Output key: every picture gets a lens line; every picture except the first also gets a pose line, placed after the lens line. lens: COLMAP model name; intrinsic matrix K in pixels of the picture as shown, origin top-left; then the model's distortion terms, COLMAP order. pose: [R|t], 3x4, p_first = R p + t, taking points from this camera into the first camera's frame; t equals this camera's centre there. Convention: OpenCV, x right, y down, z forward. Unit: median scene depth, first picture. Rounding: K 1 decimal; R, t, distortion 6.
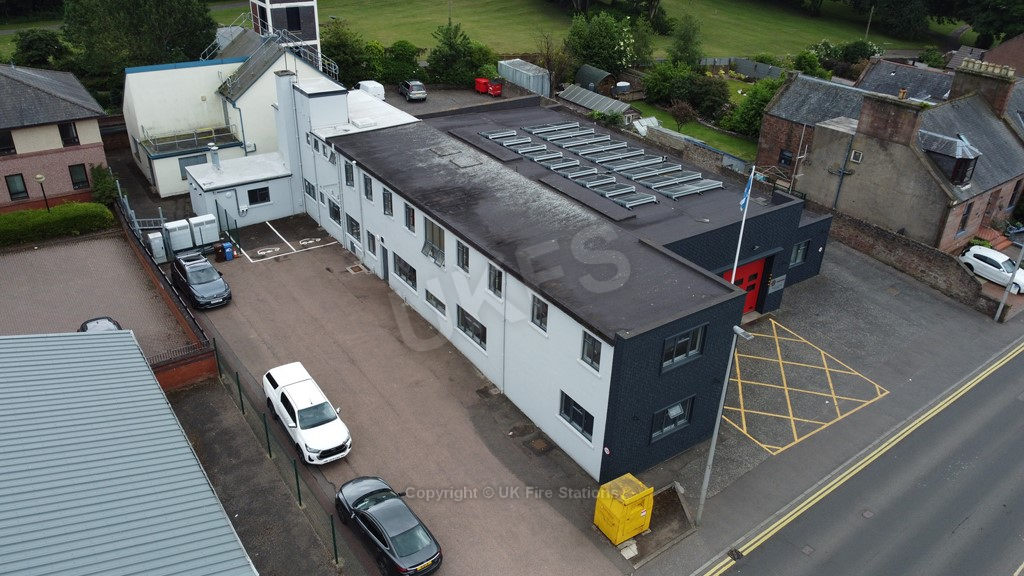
lens RADIAL K [[774.6, 0, 512.1], [0, 774.6, 286.5], [0, 0, 1]] dist [0.008318, -0.011398]
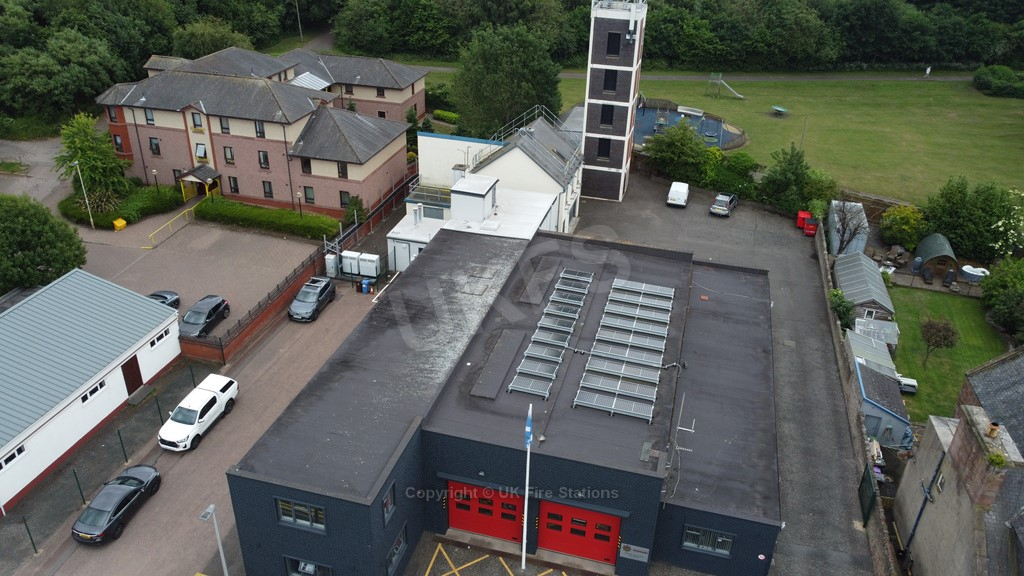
lens RADIAL K [[774.6, 0, 512.3], [0, 774.6, 287.5], [0, 0, 1]] dist [0.008318, -0.011398]
pose [[0.644721, 0.356765, -0.676057, 0.637331], [-0.377827, 0.917550, 0.123889, -0.284296], [0.664516, 0.175559, 0.726360, 0.215934]]
